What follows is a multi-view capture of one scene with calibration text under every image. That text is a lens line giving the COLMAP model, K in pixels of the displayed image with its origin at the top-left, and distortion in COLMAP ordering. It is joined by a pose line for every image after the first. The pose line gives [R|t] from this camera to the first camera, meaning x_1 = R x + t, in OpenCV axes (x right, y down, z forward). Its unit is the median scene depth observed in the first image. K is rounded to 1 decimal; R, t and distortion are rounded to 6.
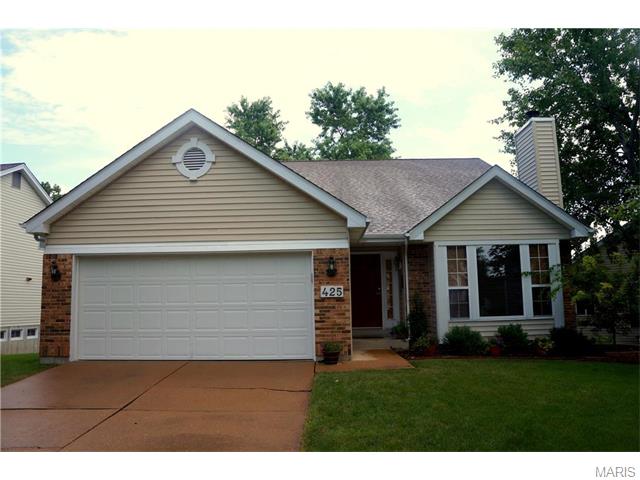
lens RADIAL K [[511.8, 0, 320.0], [0, 511.8, 240.0], [0, 0, 1]] dist [-0.172330, 0.116493]
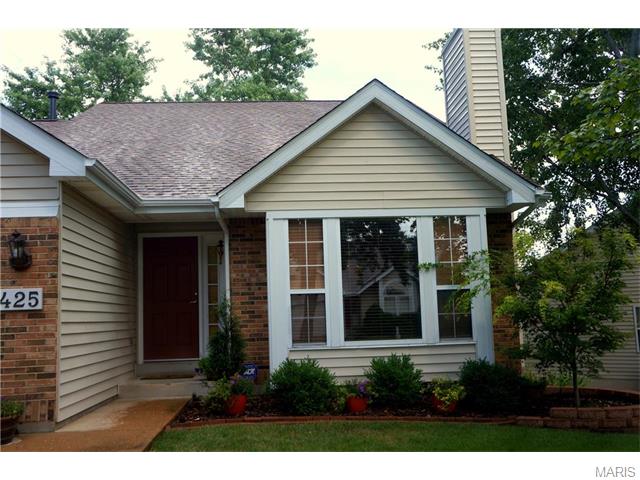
lens RADIAL K [[659.8, 0, 320.0], [0, 659.8, 240.0], [0, 0, 1]] dist [-0.006164, -0.001480]
pose [[0.995473, -0.004958, 0.094912, 0.216001], [0.004079, 0.999947, 0.009455, 0.028618], [-0.094953, -0.009025, 0.995441, 0.243022]]
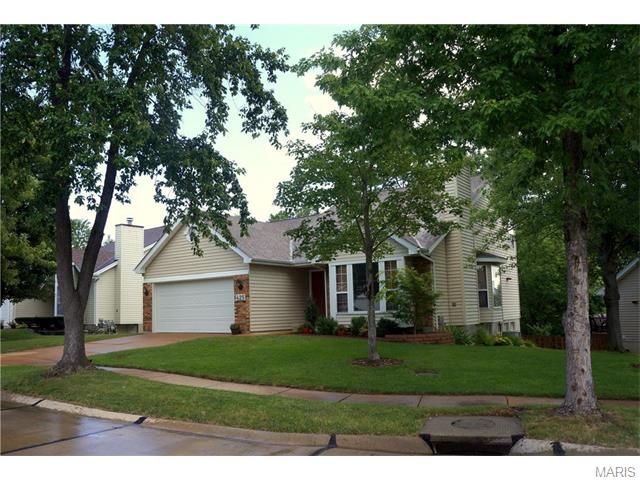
lens RADIAL K [[511.8, 0, 320.0], [0, 511.8, 240.0], [0, 0, 1]] dist [-0.172330, 0.116493]
pose [[0.826665, -0.084844, -0.556262, 1.102471], [0.085759, 0.996015, -0.024470, -0.032965], [0.556121, -0.027476, 0.830647, -0.332612]]
